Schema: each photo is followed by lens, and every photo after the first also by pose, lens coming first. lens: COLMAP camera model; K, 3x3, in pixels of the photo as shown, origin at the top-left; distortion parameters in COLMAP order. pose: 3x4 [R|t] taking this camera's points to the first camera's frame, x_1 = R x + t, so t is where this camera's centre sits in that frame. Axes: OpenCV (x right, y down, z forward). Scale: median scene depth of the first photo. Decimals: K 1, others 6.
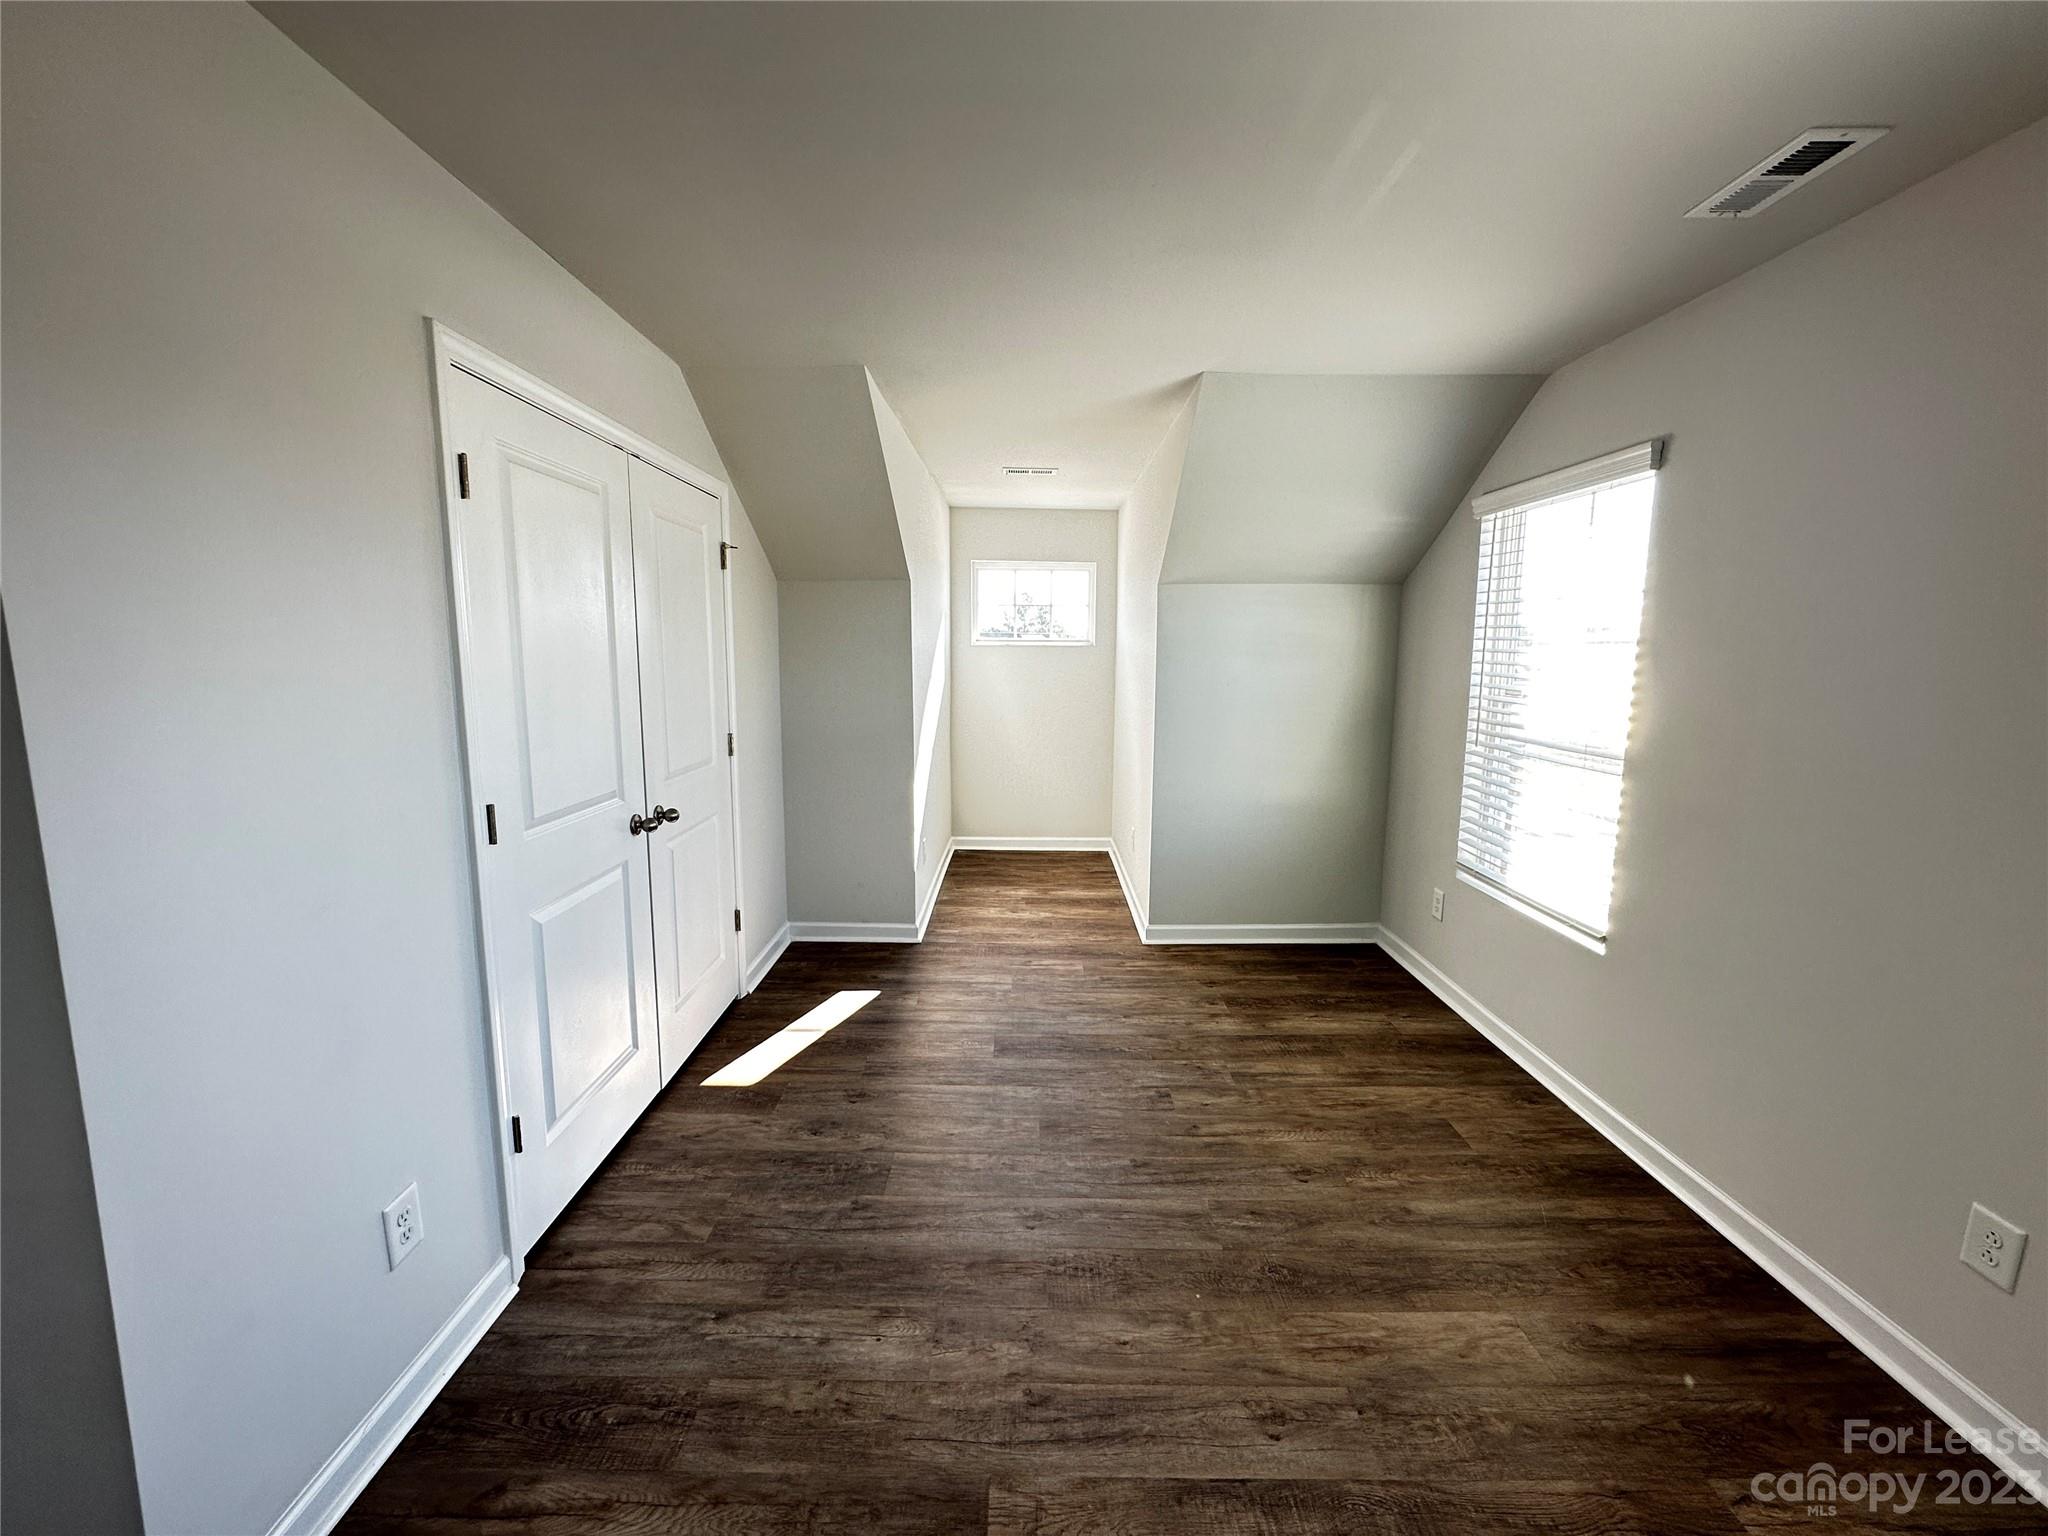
lens RADIAL K [[815.7, 0, 1031.6], [0, 815.7, 762.0], [0, 0, 1]] dist [-0.003160, 0.000730]
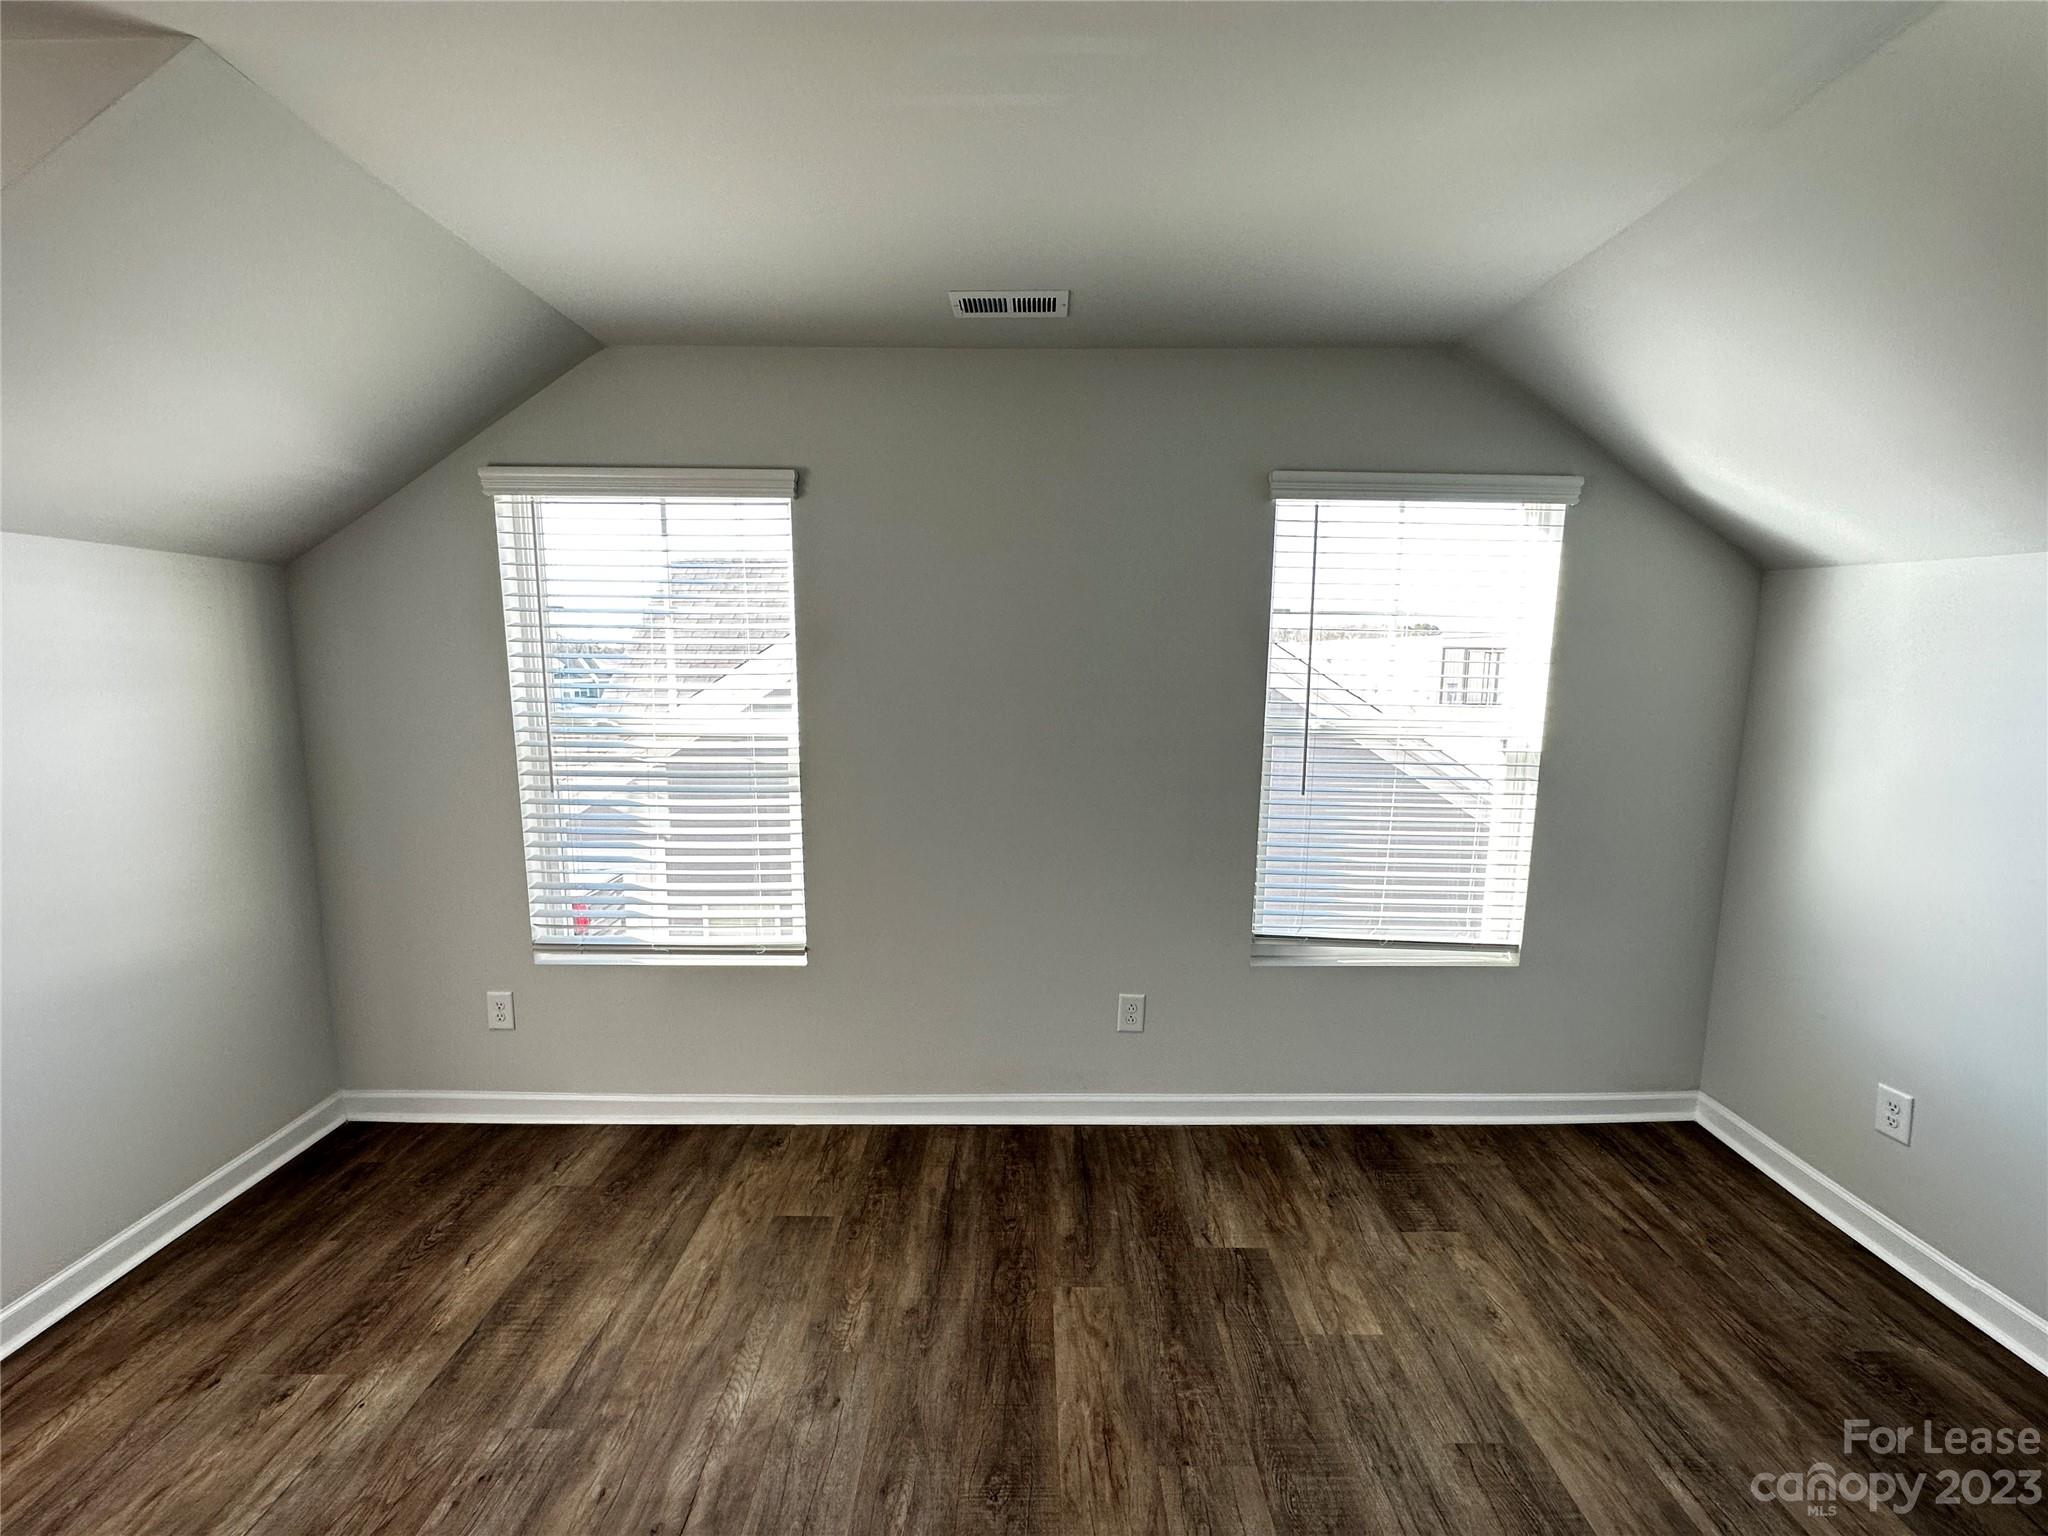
lens RADIAL K [[815.7, 0, 1018.4], [0, 815.7, 762.7], [0, 0, 1]] dist [-0.003160, 0.000730]
pose [[0.006770, -0.136318, 0.990642, -0.249654], [0.134720, 0.981757, 0.134175, -0.102593], [-0.990861, 0.132551, 0.025011, 0.587938]]
